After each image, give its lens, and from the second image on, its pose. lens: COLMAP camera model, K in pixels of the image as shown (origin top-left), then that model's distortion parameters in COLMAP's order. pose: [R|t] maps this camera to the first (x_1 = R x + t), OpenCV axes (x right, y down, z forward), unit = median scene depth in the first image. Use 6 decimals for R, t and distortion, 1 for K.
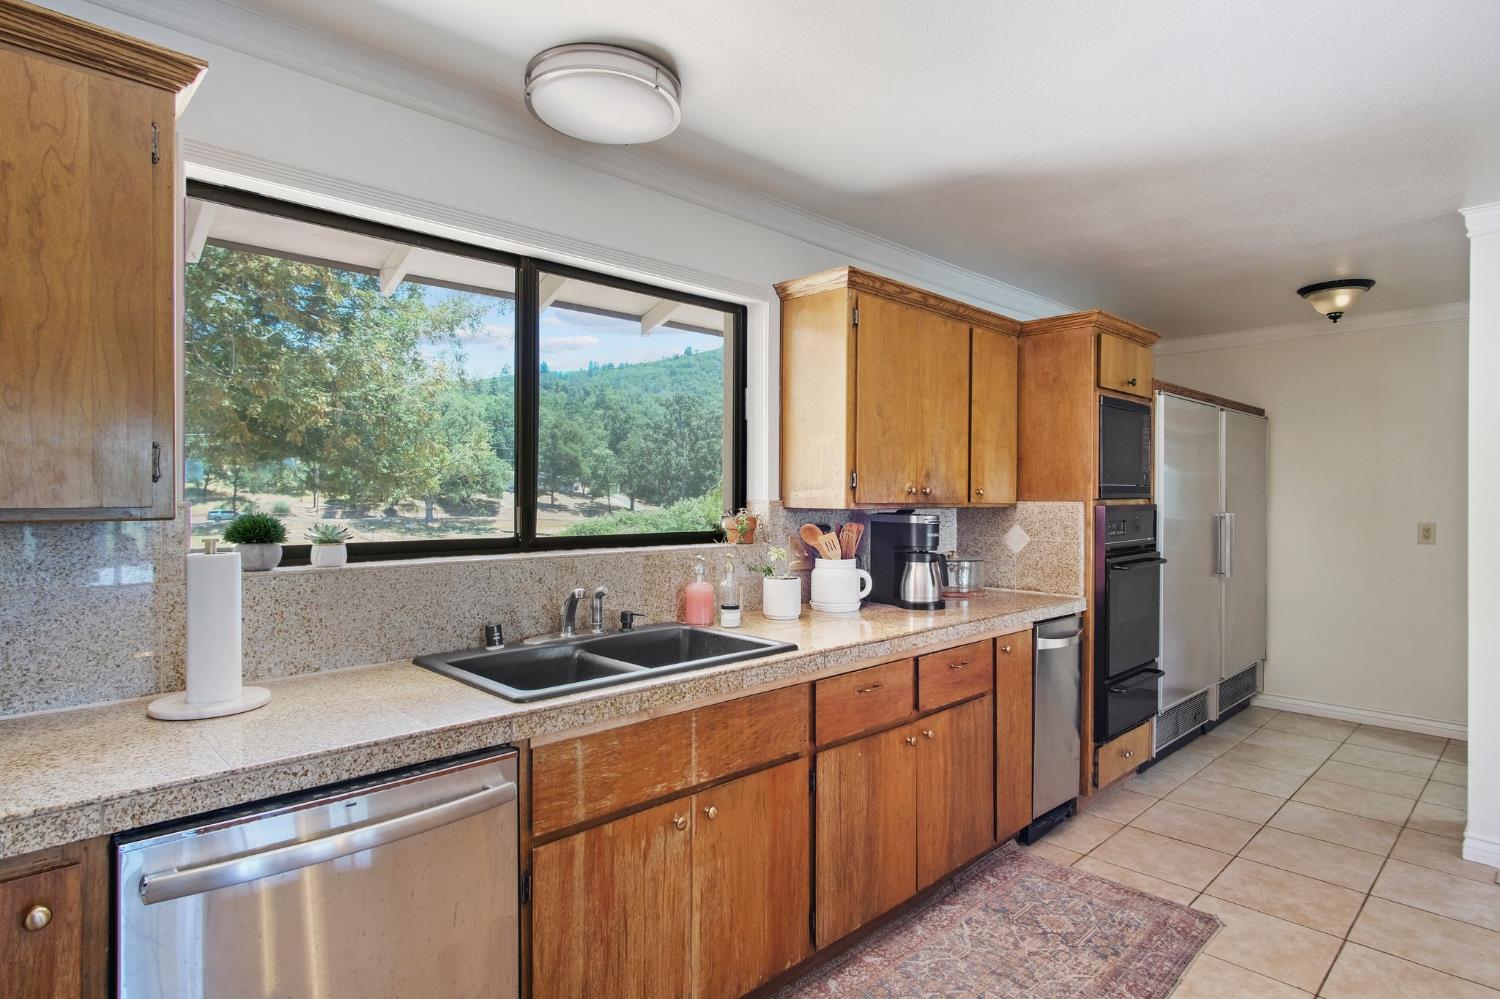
lens RADIAL K [[812.9, 0, 741.1], [0, 812.9, 496.7], [0, 0, 1]] dist [-0.008346, -0.000397]
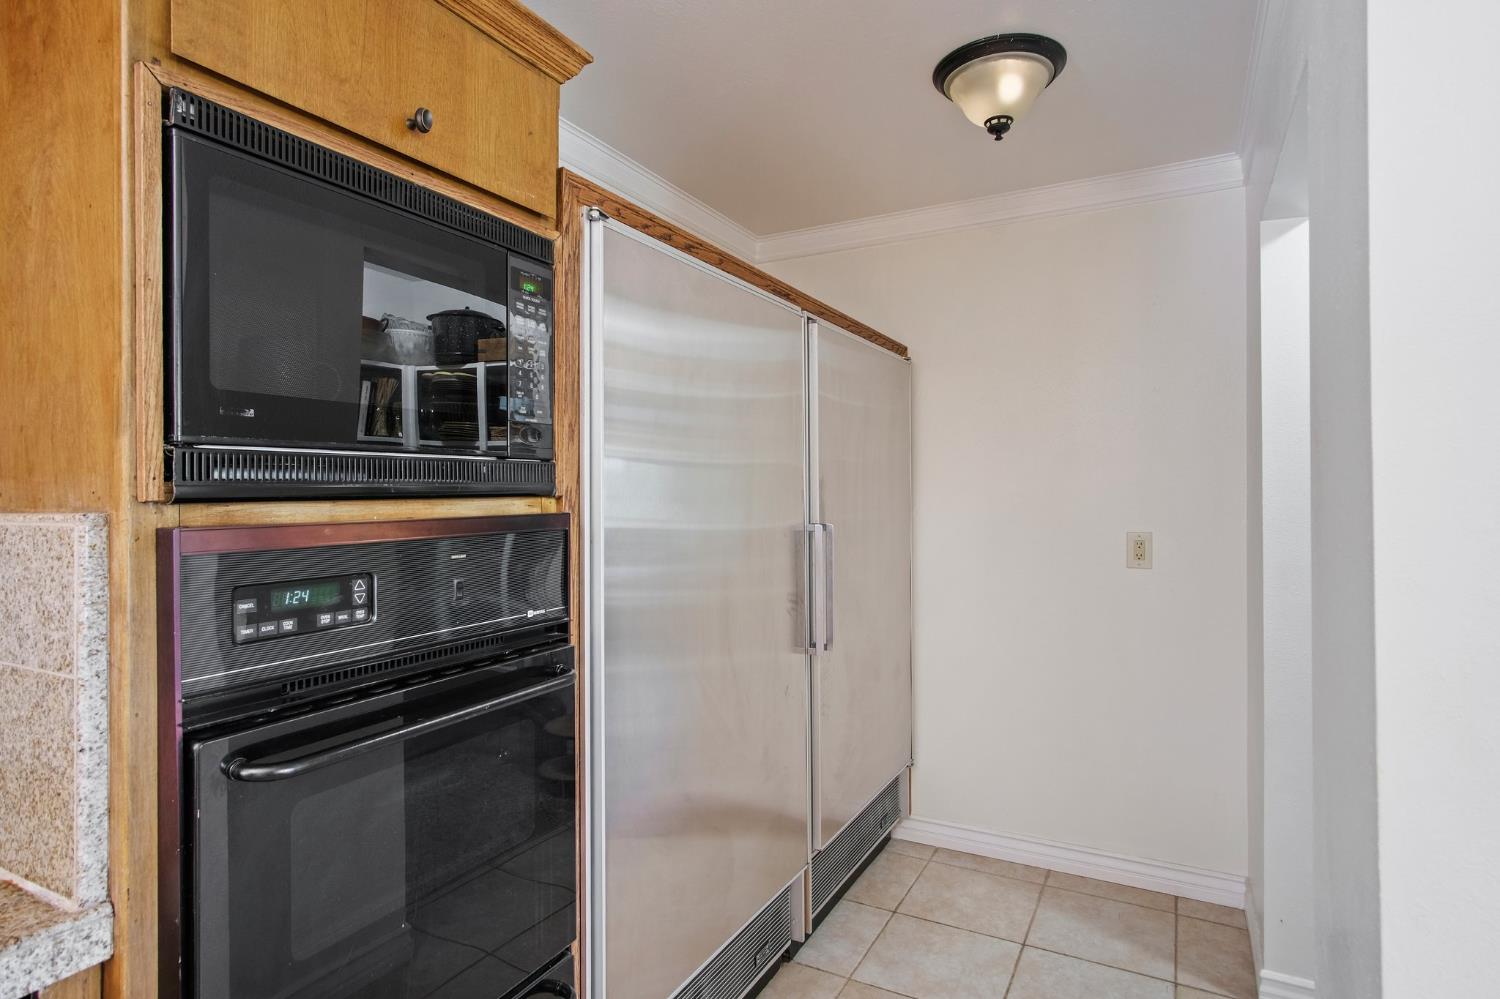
lens RADIAL K [[812.9, 0, 754.6], [0, 812.9, 495.9], [0, 0, 1]] dist [-0.008346, -0.000397]
pose [[0.951009, -0.010285, 0.308993, 0.439012], [0.011050, 0.999939, -0.000724, 0.002559], [-0.308967, 0.004103, 0.951064, 0.578102]]
